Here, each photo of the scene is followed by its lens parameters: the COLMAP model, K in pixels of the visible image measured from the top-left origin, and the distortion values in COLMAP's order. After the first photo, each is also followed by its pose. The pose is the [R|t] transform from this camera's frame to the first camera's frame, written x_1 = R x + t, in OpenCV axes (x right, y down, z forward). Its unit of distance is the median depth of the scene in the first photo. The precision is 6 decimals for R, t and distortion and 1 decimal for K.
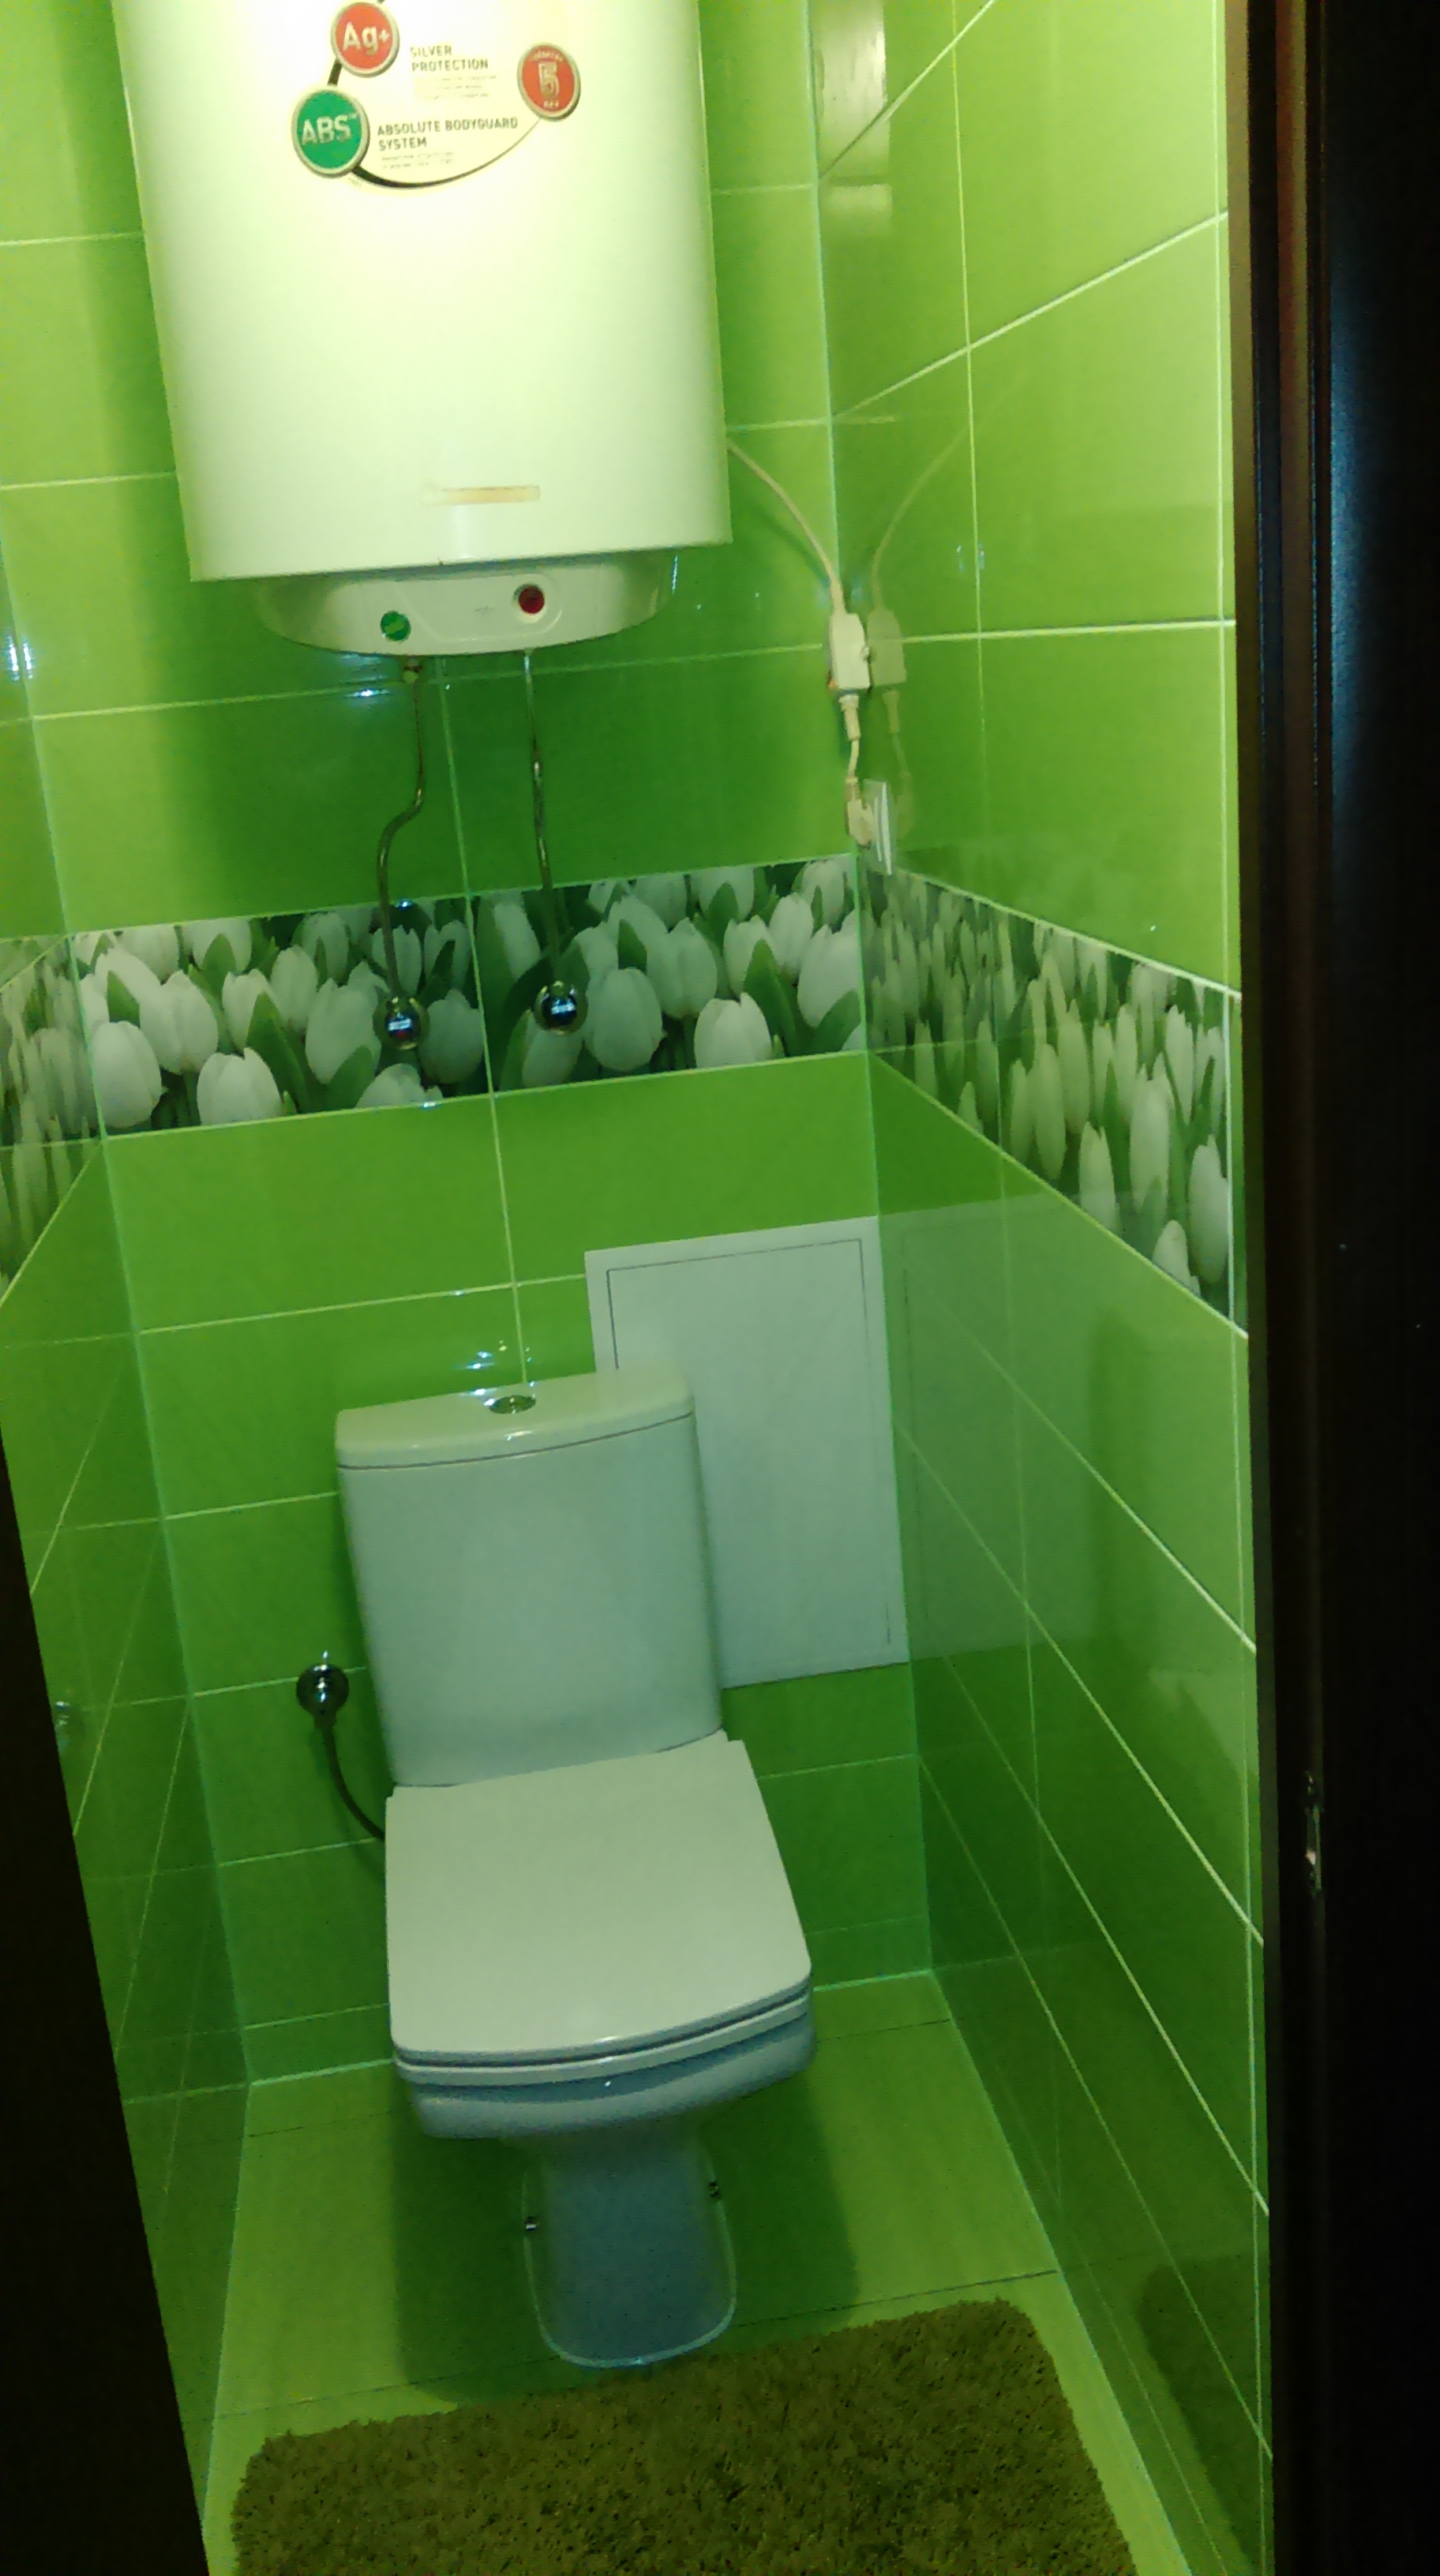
lens RADIAL K [[2193.7, 0, 703.3], [0, 2193.7, 1253.1], [0, 0, 1]] dist [0.130189, -0.217792]
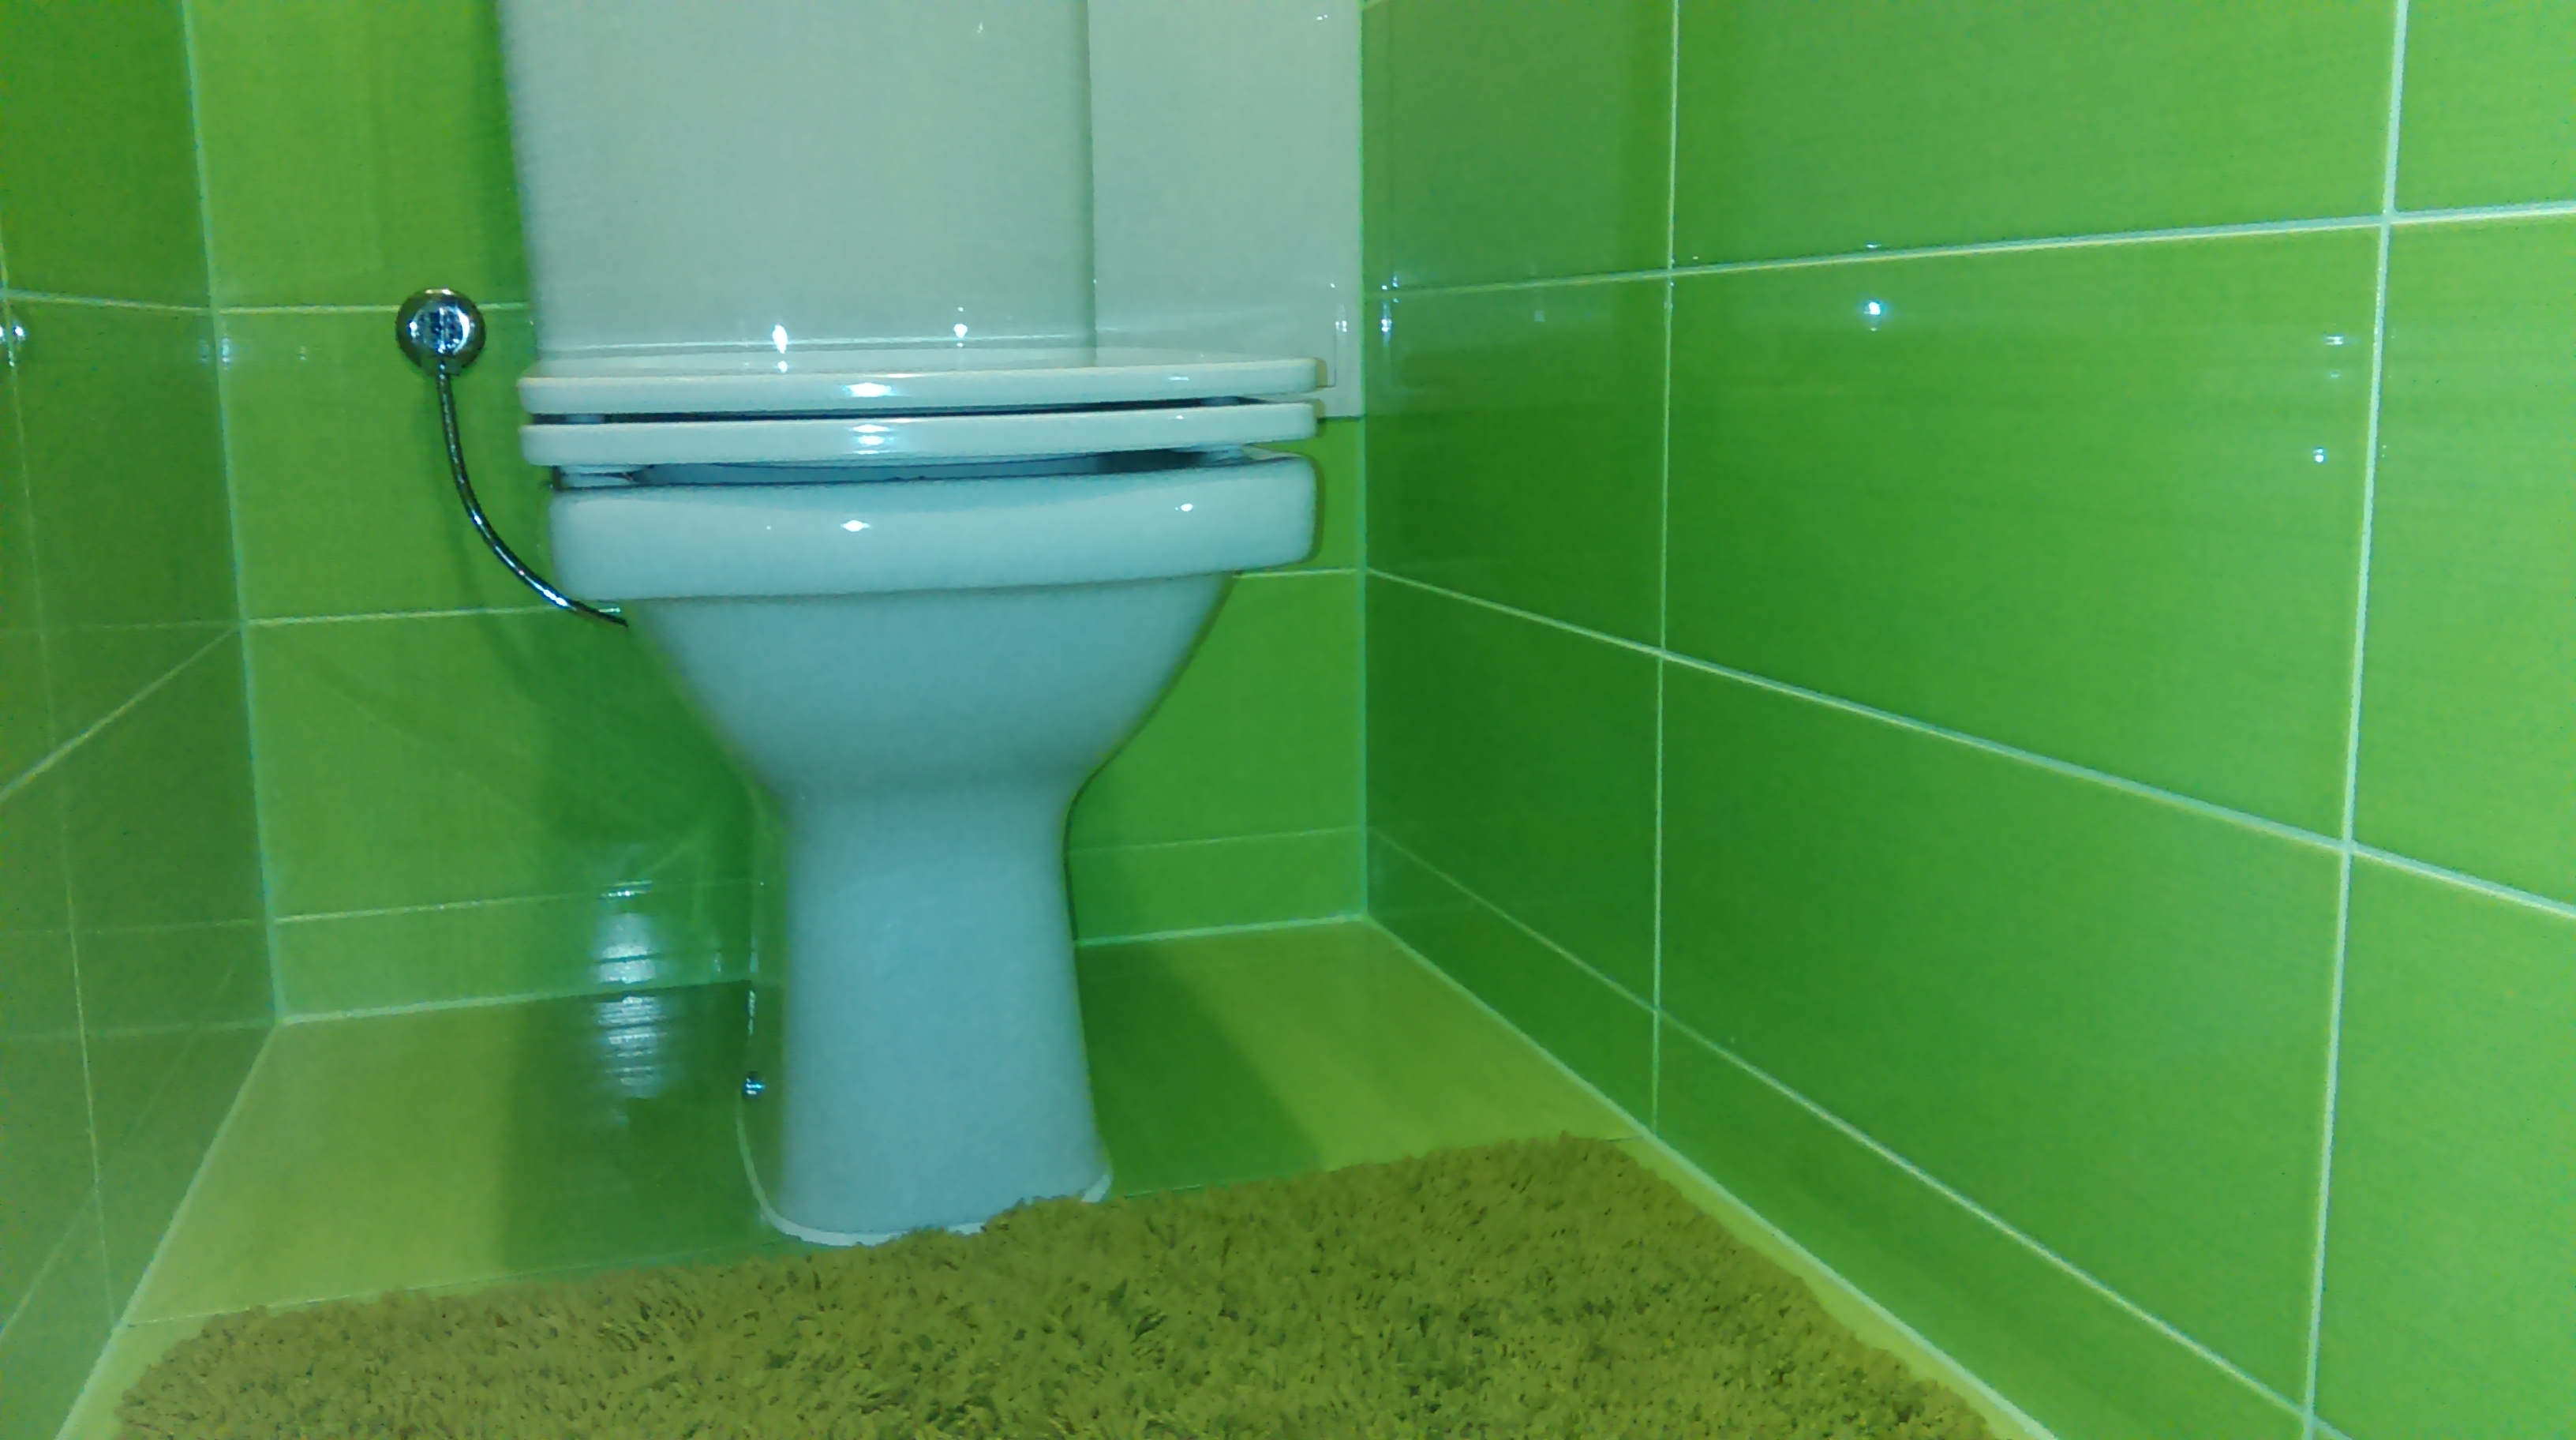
lens RADIAL K [[2193.7, 0, 1254.4], [0, 2193.7, 717.2], [0, 0, 1]] dist [0.130189, -0.217792]
pose [[0.988174, 0.048225, 0.145556, -0.035682], [-0.033336, 0.994117, -0.103051, 0.382755], [-0.149669, 0.096980, 0.983969, 0.390396]]
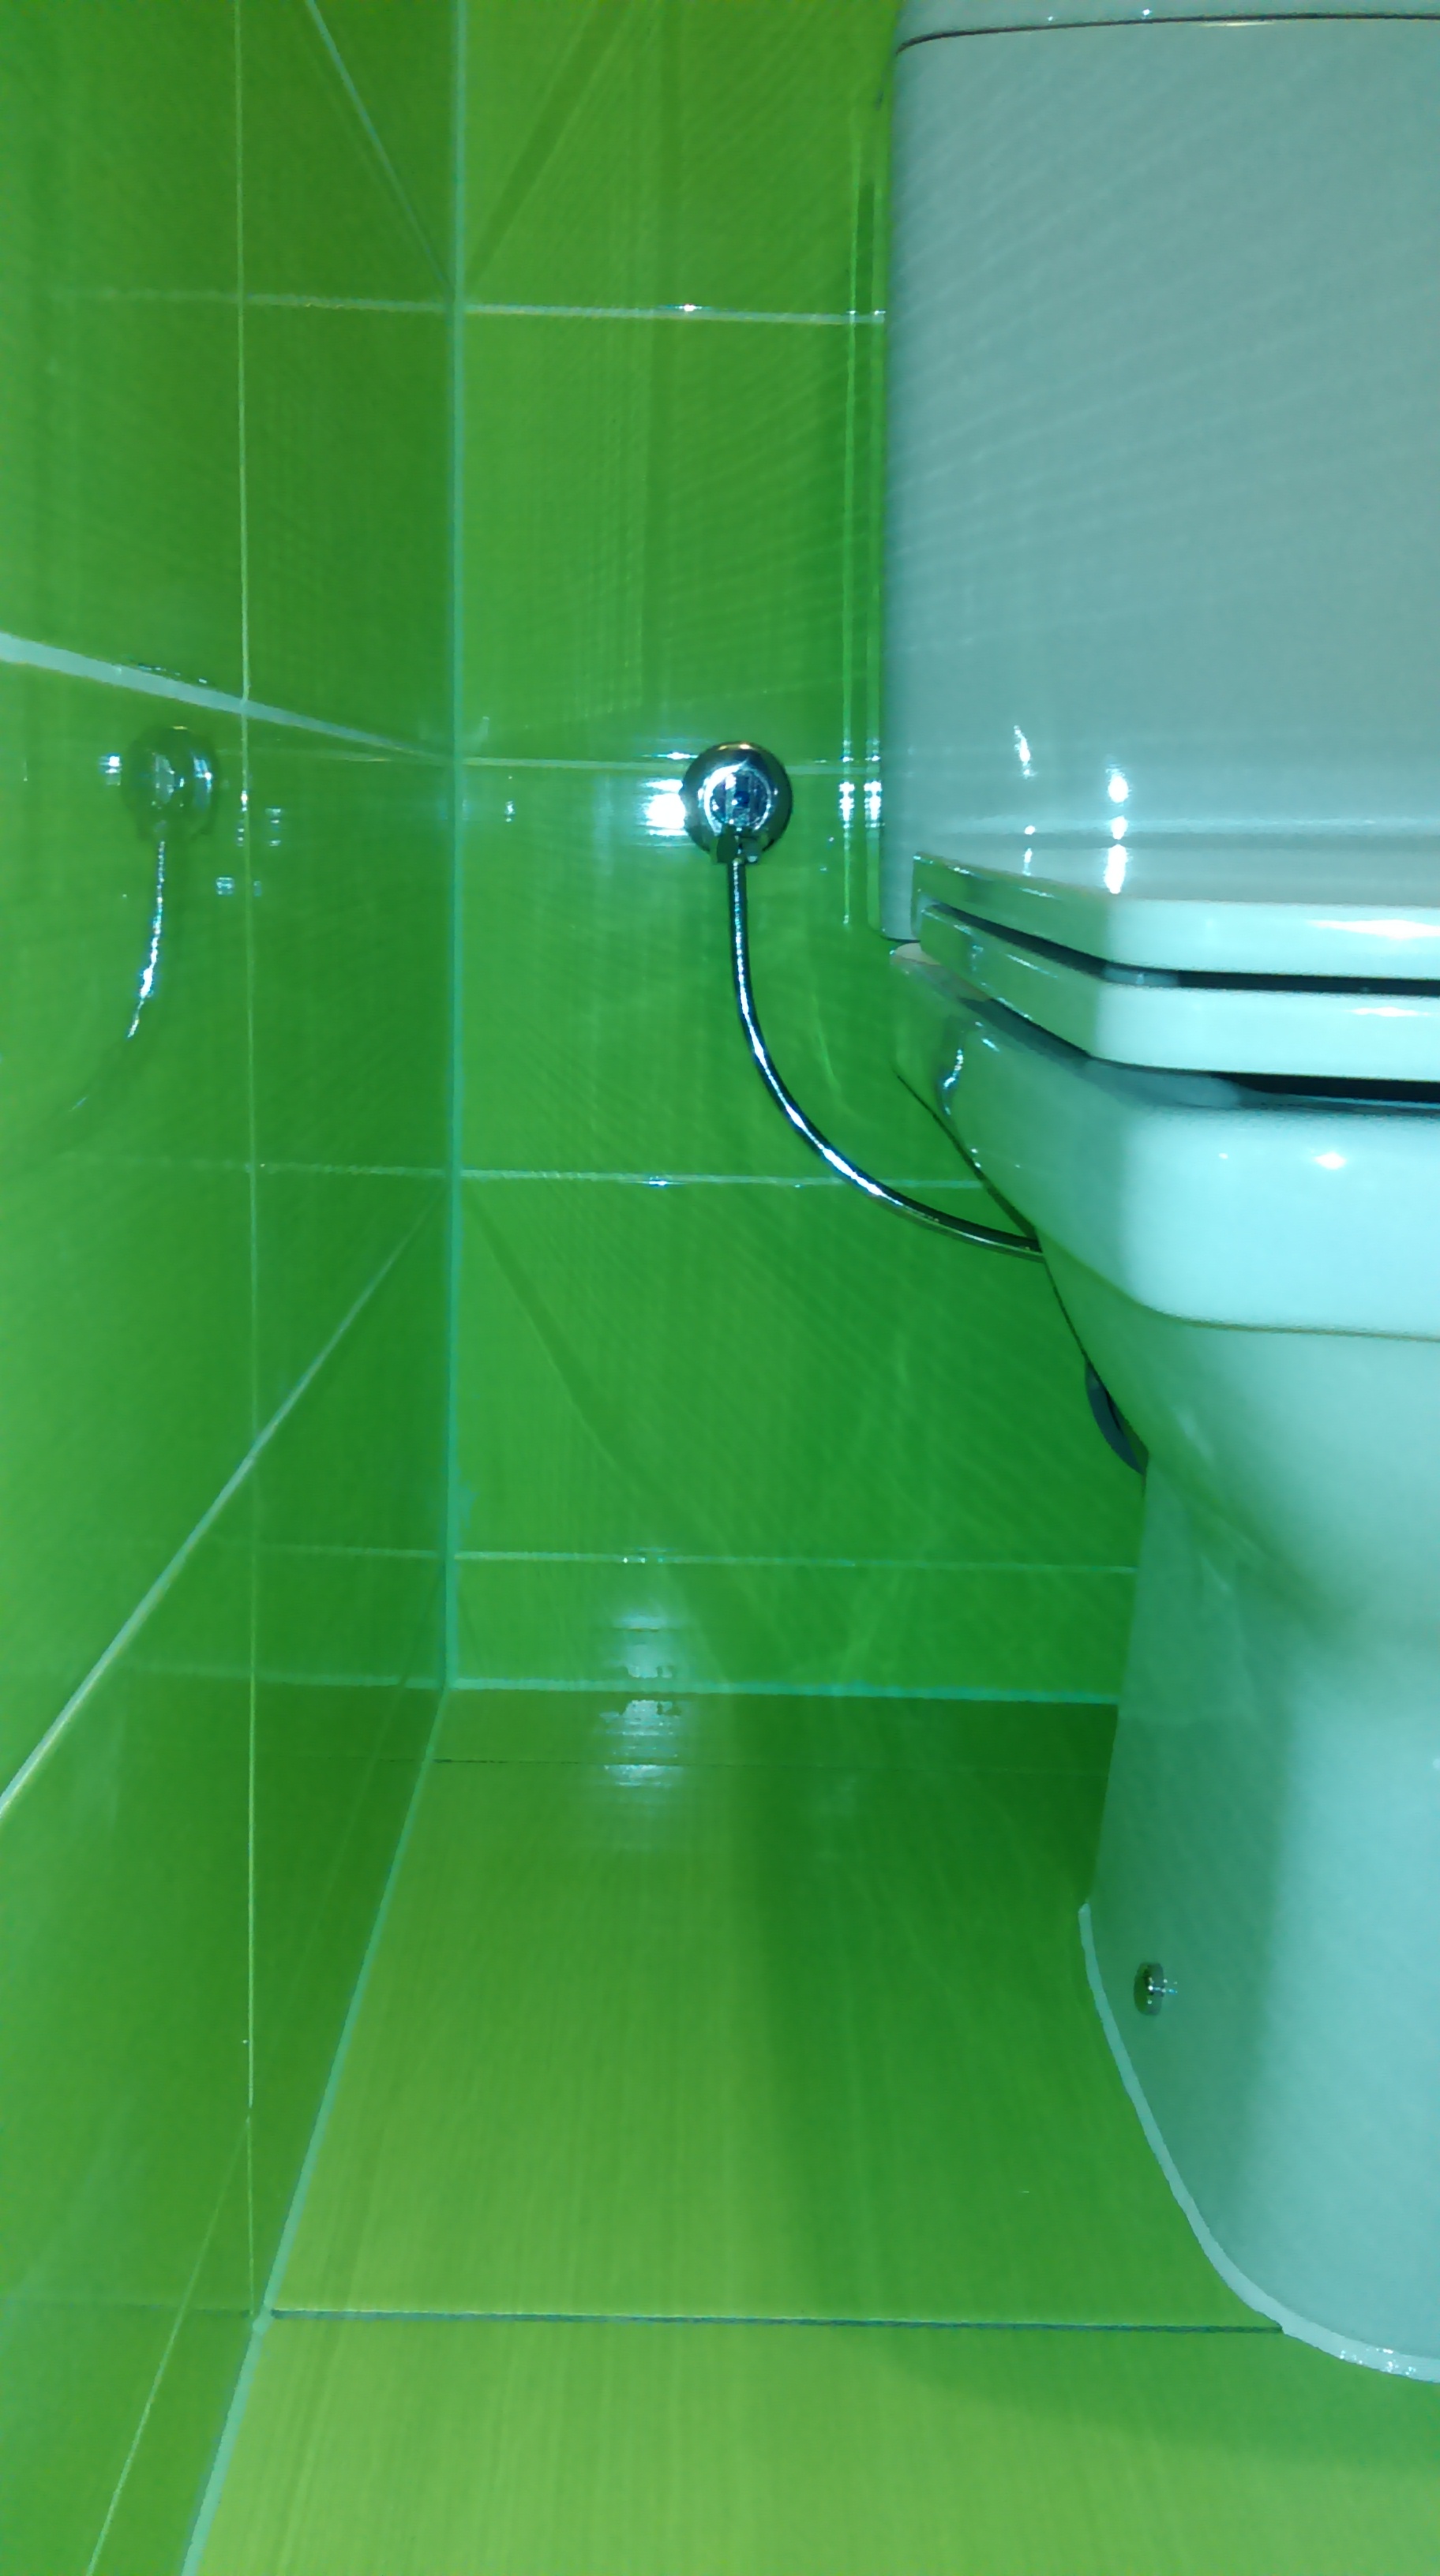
lens RADIAL K [[2193.7, 0, 703.3], [0, 2193.7, 1253.1], [0, 0, 1]] dist [0.130189, -0.217792]
pose [[0.984690, 0.138703, -0.105579, -0.125602], [-0.144880, 0.988015, -0.053246, 0.333172], [0.096929, 0.067727, 0.992984, 0.593744]]
